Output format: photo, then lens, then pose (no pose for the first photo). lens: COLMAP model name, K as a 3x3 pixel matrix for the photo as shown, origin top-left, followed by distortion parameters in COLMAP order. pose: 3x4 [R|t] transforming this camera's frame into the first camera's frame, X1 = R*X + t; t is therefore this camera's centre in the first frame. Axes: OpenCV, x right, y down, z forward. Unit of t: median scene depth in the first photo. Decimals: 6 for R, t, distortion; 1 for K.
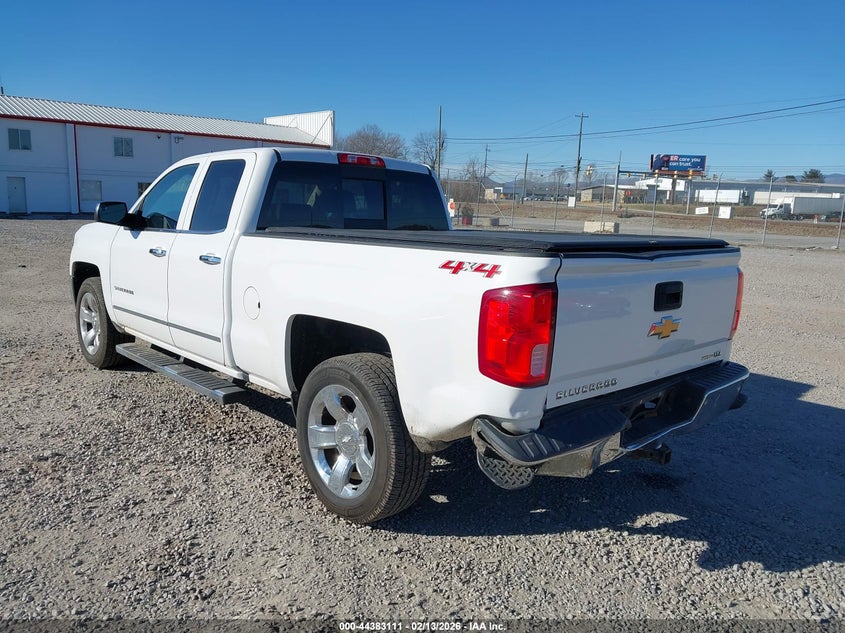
lens RADIAL K [[651.9, 0, 422.5], [0, 651.9, 316.5], [0, 0, 1]] dist [0.007394, 0.000420]
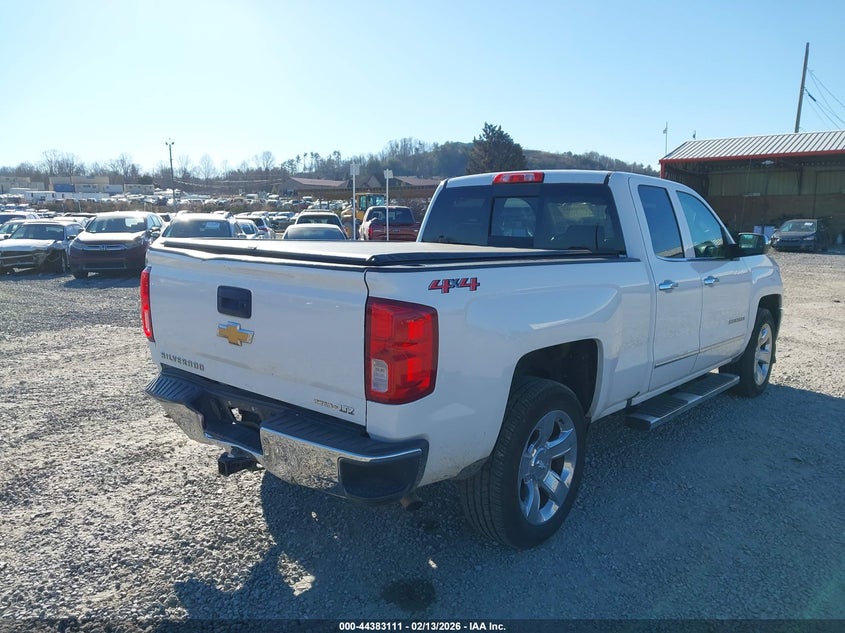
lens RADIAL K [[651.9, 0, 422.5], [0, 651.9, 316.5], [0, 0, 1]] dist [0.007394, 0.000420]
pose [[0.114700, 0.105451, -0.987787, 1.352516], [-0.179664, 0.980154, 0.083774, -0.139812], [0.977018, 0.167861, 0.131369, 1.132137]]
